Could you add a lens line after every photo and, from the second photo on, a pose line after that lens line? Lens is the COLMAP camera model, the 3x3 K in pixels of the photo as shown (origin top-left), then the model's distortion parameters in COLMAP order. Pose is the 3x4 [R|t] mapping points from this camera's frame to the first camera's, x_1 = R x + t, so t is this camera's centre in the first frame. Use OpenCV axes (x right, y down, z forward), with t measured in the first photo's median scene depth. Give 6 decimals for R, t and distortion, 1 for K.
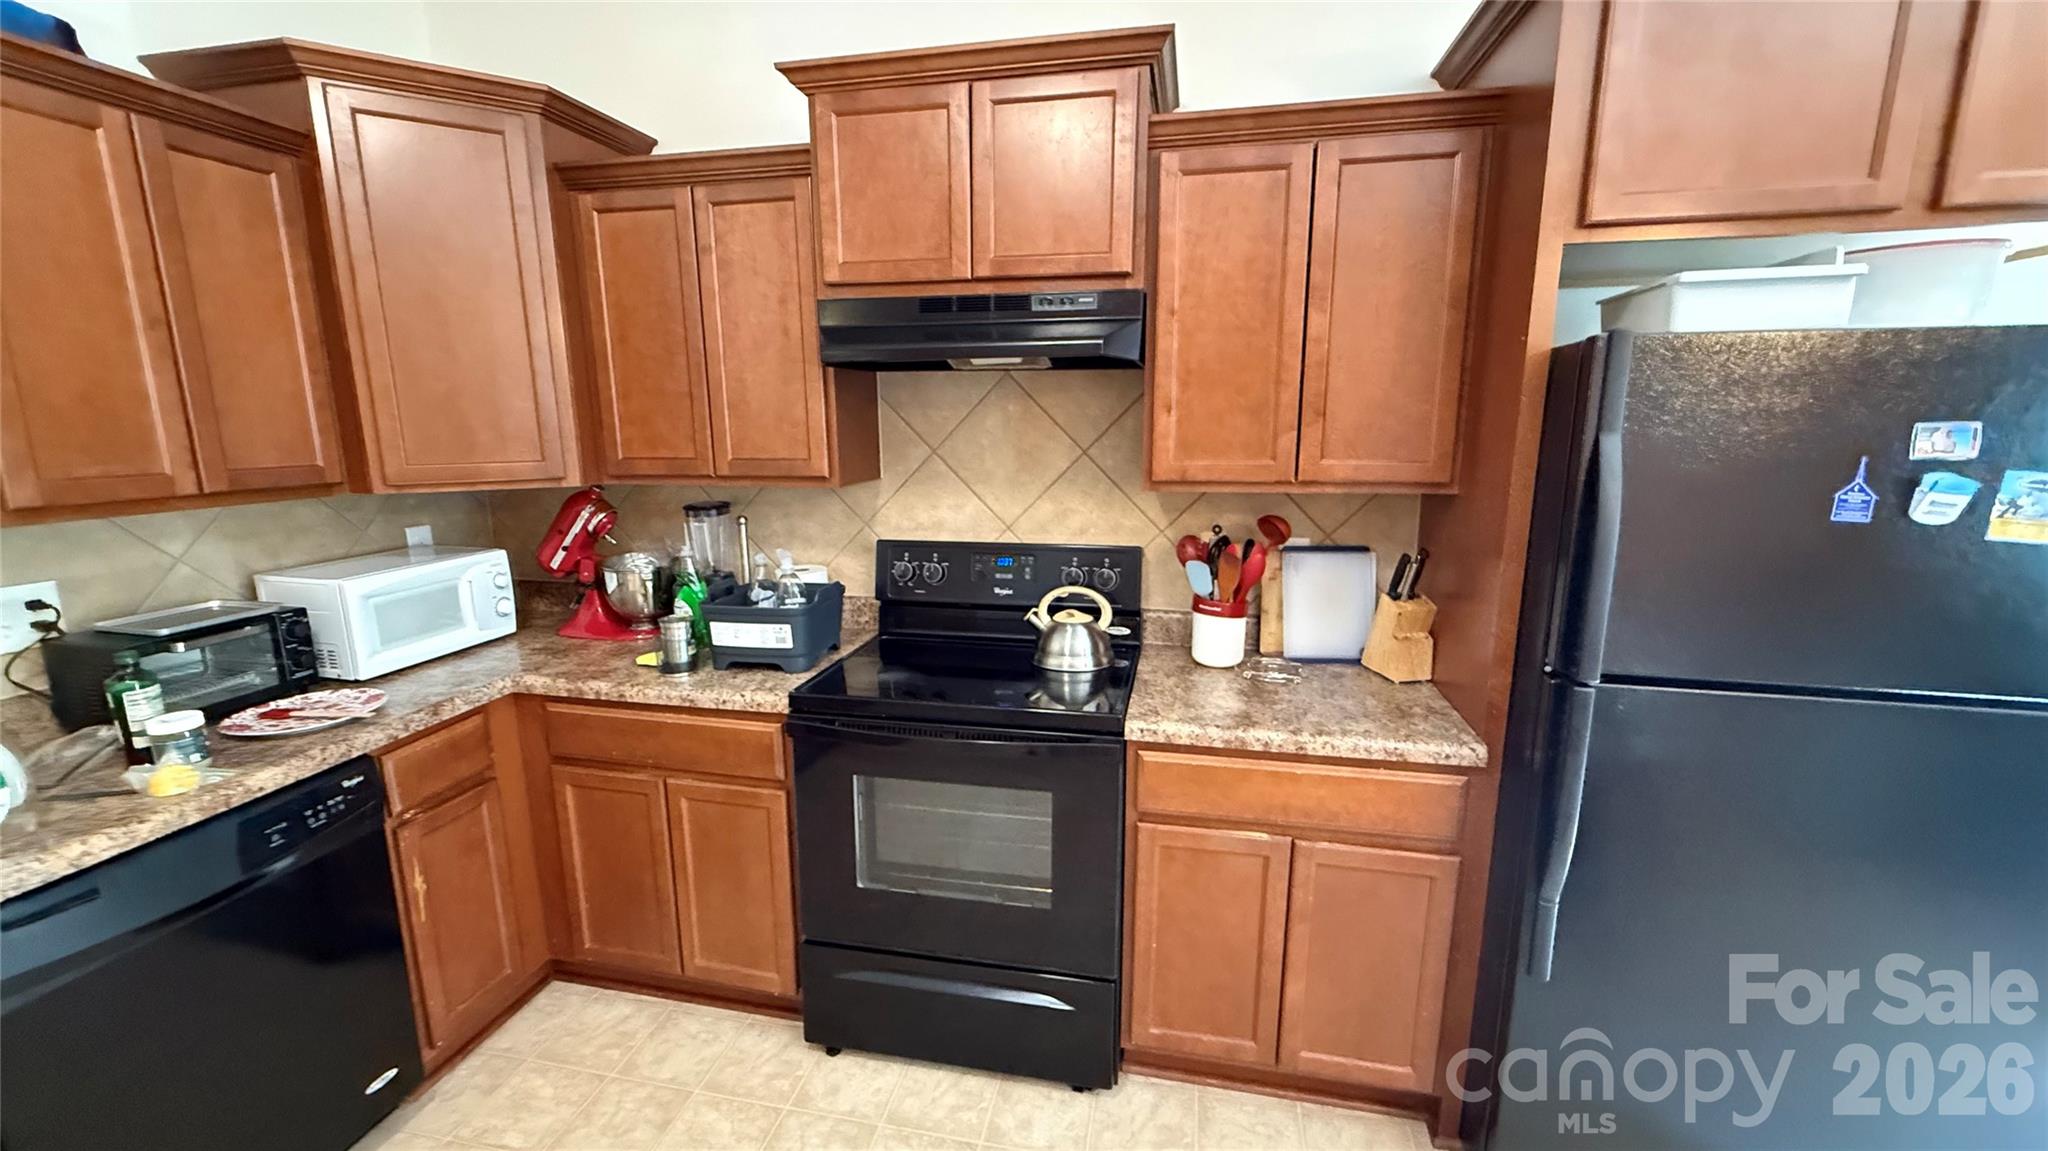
lens RADIAL K [[804.5, 0, 1023.3], [0, 804.5, 580.4], [0, 0, 1]] dist [-0.003482, 0.001108]
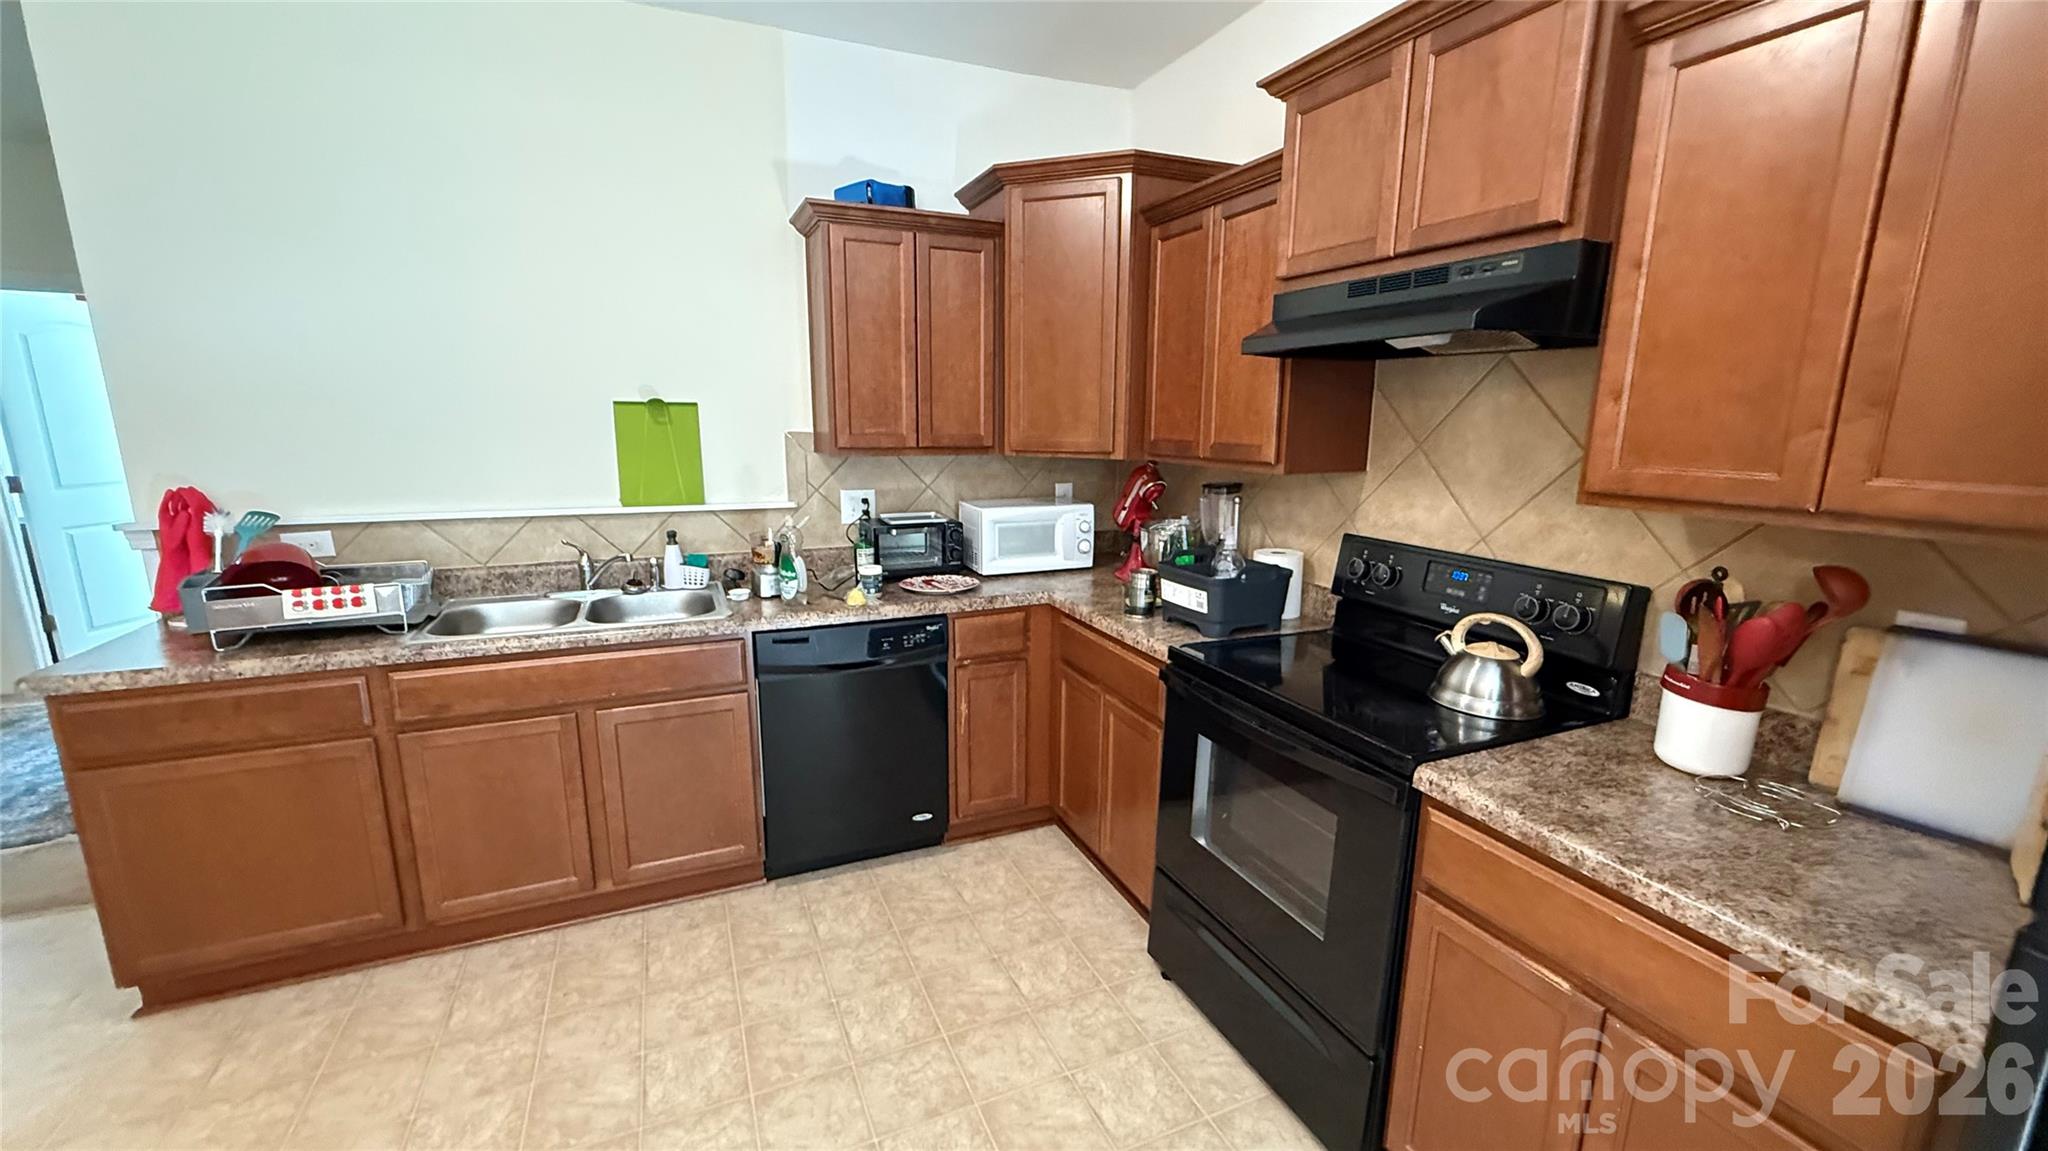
lens RADIAL K [[804.5, 0, 1016.9], [0, 804.5, 580.0], [0, 0, 1]] dist [-0.003482, 0.001108]
pose [[0.584991, 0.176108, -0.791689, 0.461534], [-0.172248, 0.980850, 0.090909, -0.018546], [0.792538, 0.083185, 0.604122, 0.126078]]
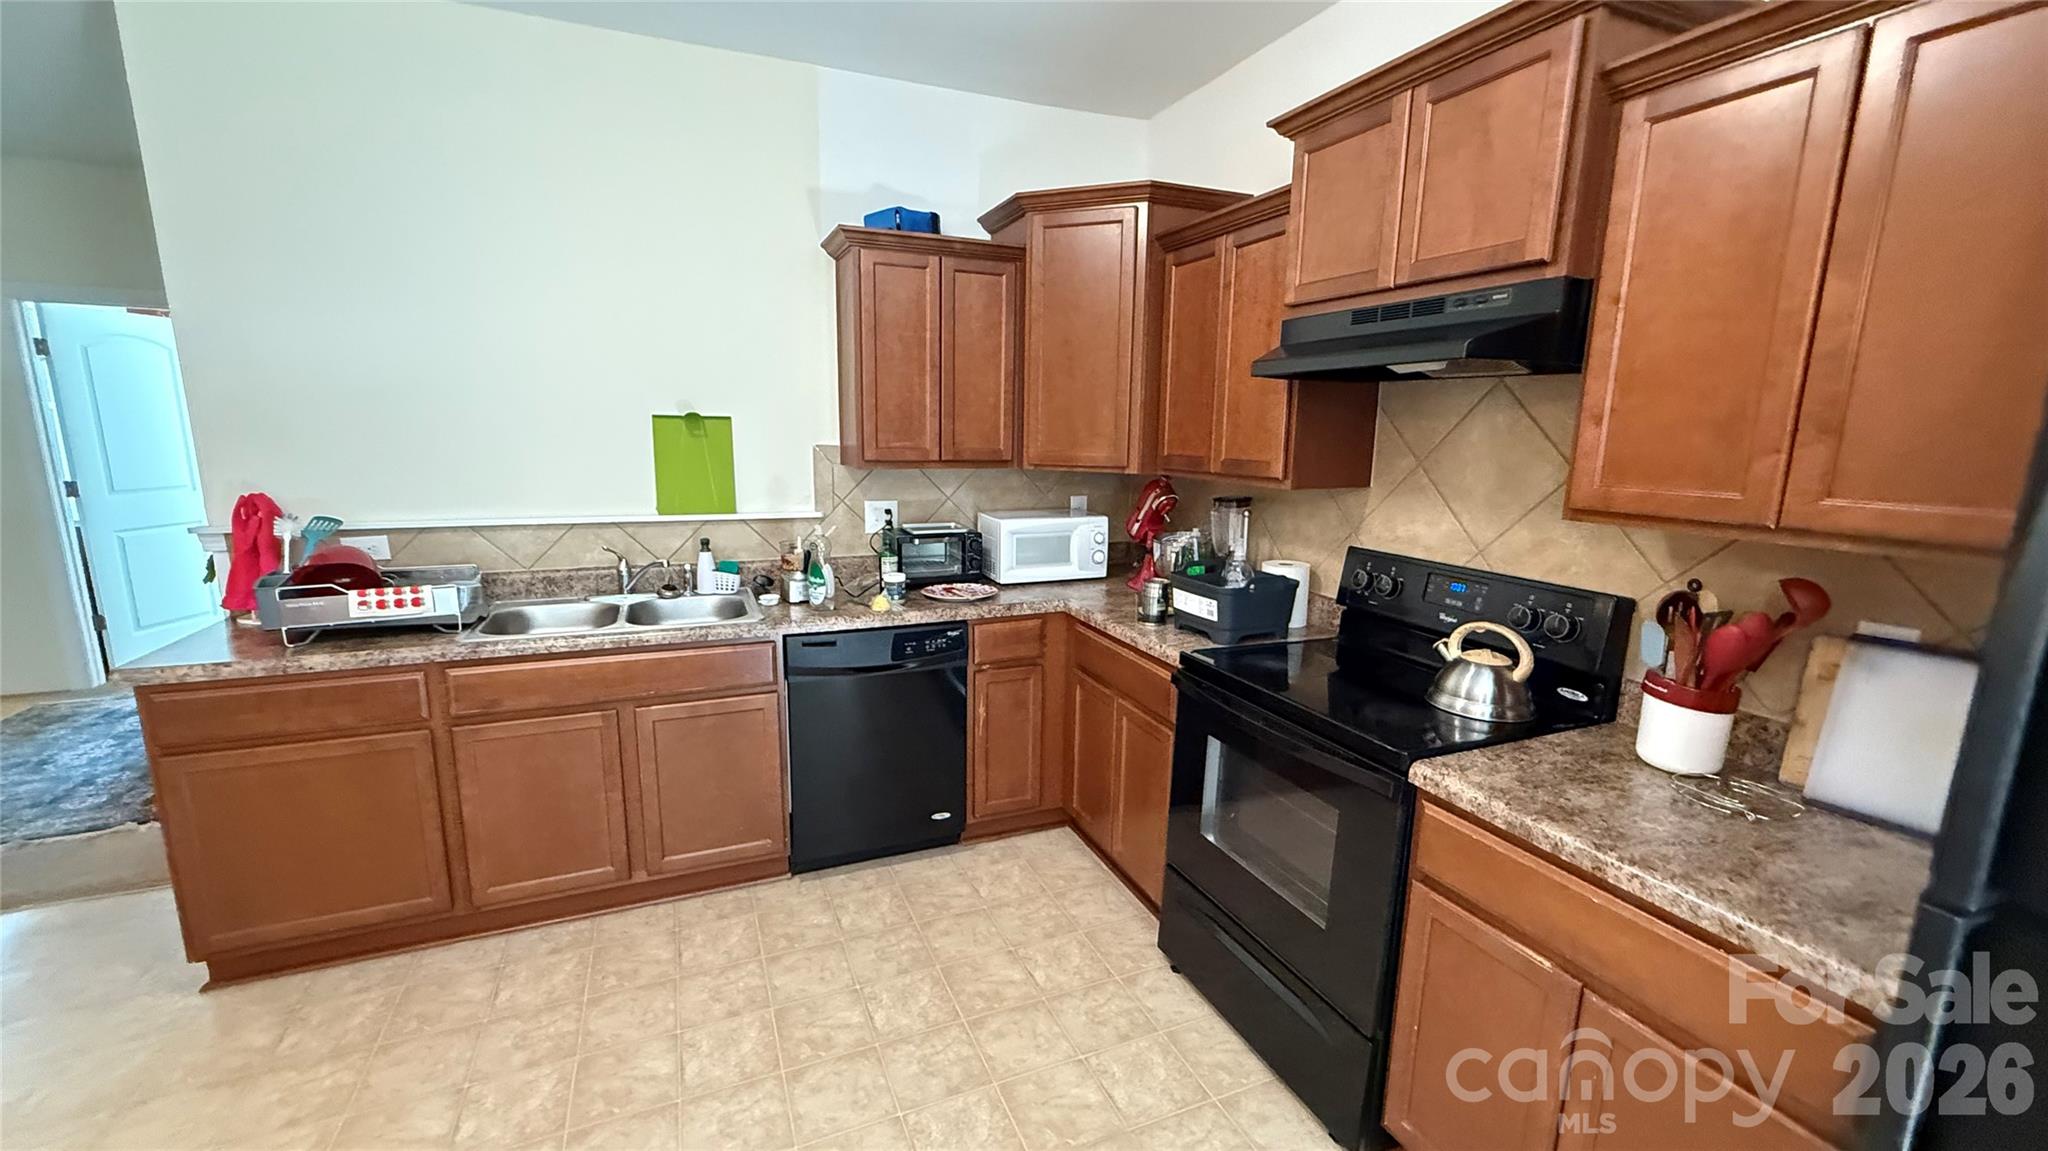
lens RADIAL K [[804.5, 0, 1017.8], [0, 804.5, 580.1], [0, 0, 1]] dist [-0.003482, 0.001108]
pose [[0.575072, 0.169886, -0.800269, 0.503270], [-0.180577, 0.980434, 0.078370, -0.014977], [0.797925, 0.099442, 0.594497, 0.076500]]
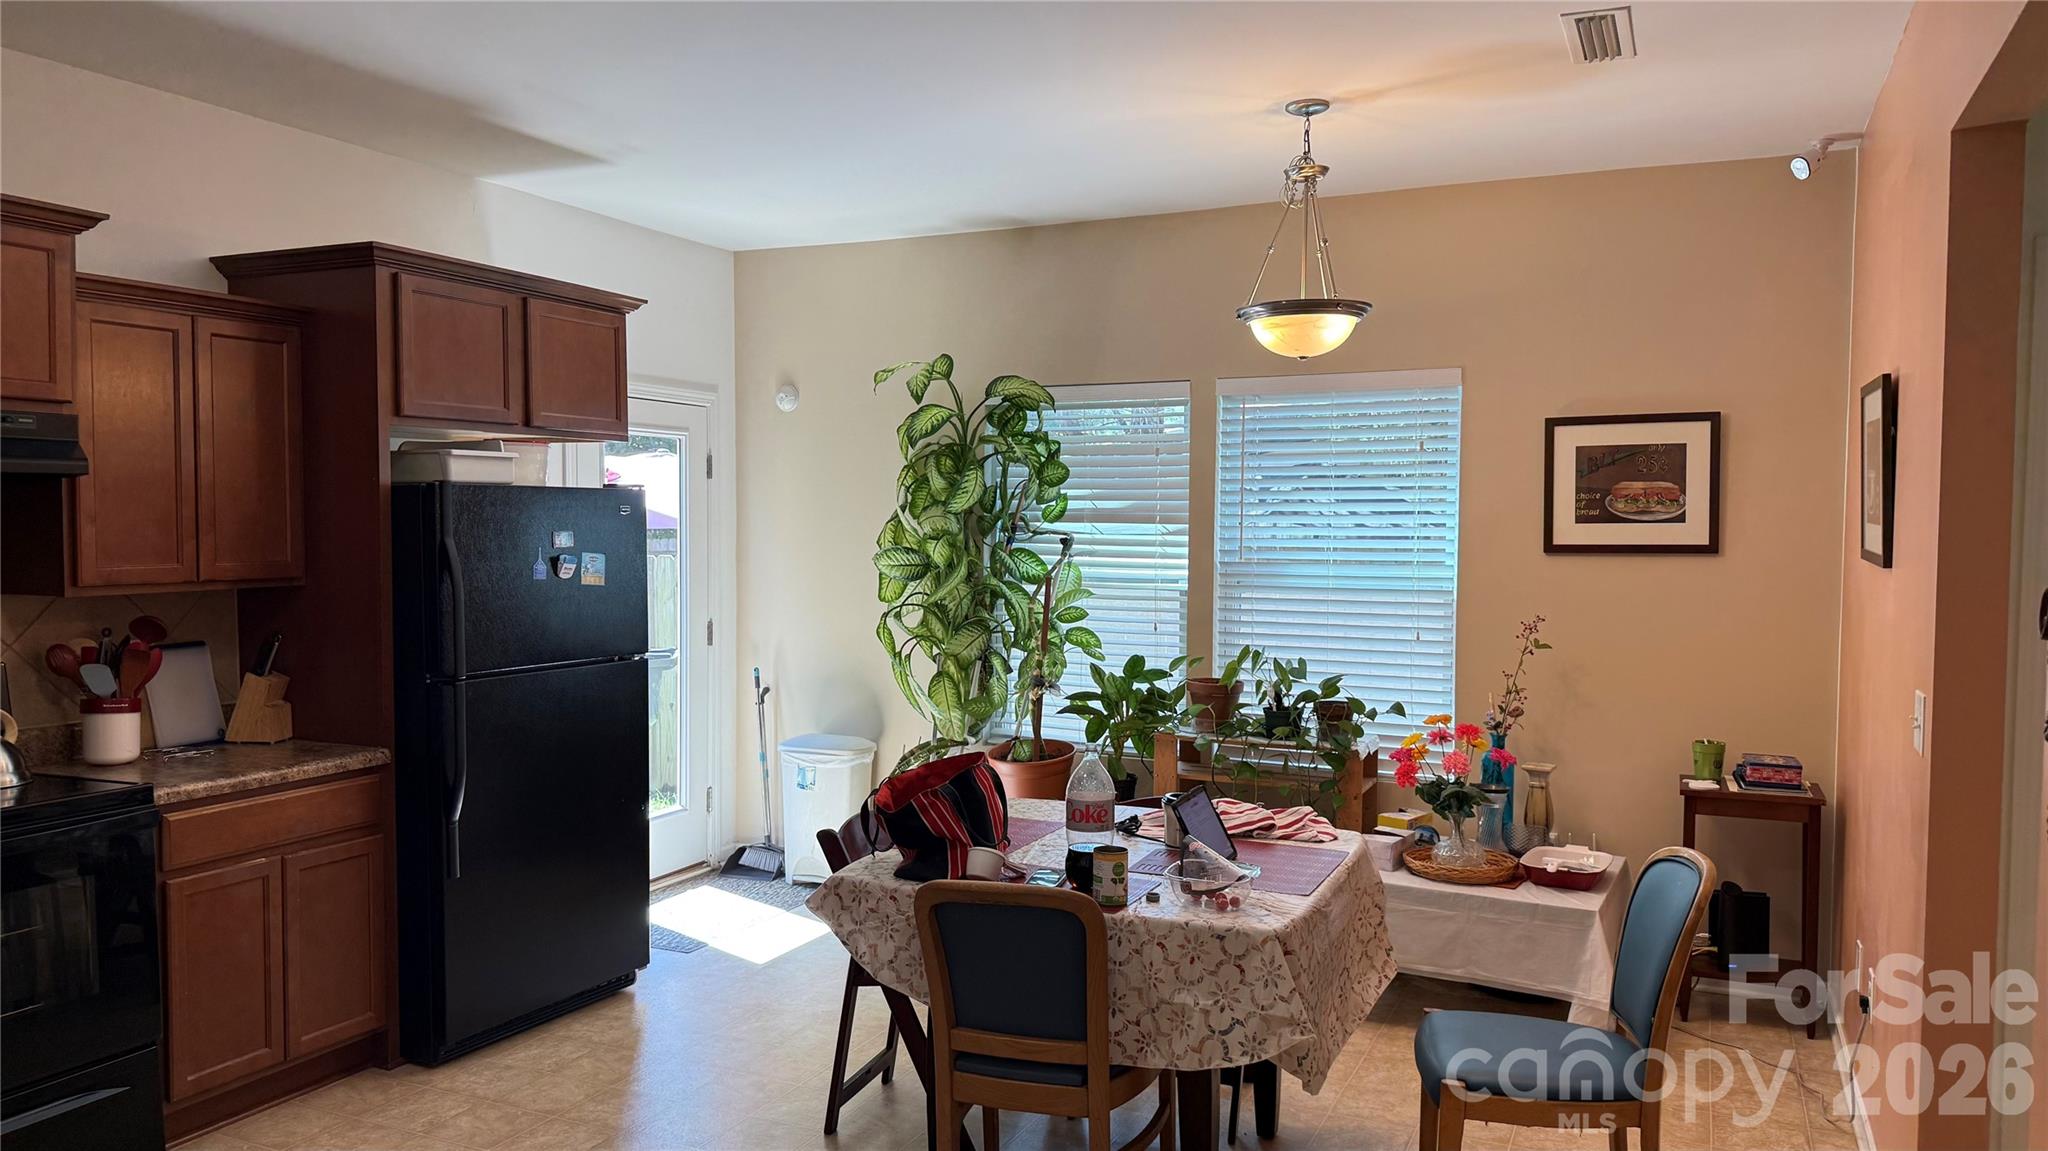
lens RADIAL K [[1431.4, 0, 1023.0], [0, 1431.4, 569.0], [0, 0, 1]] dist [-0.037032, -0.001809]
pose [[0.233666, -0.030040, 0.971853, -1.355232], [0.184735, 0.982688, -0.014041, 0.110010], [-0.954606, 0.182816, 0.235170, -0.633721]]
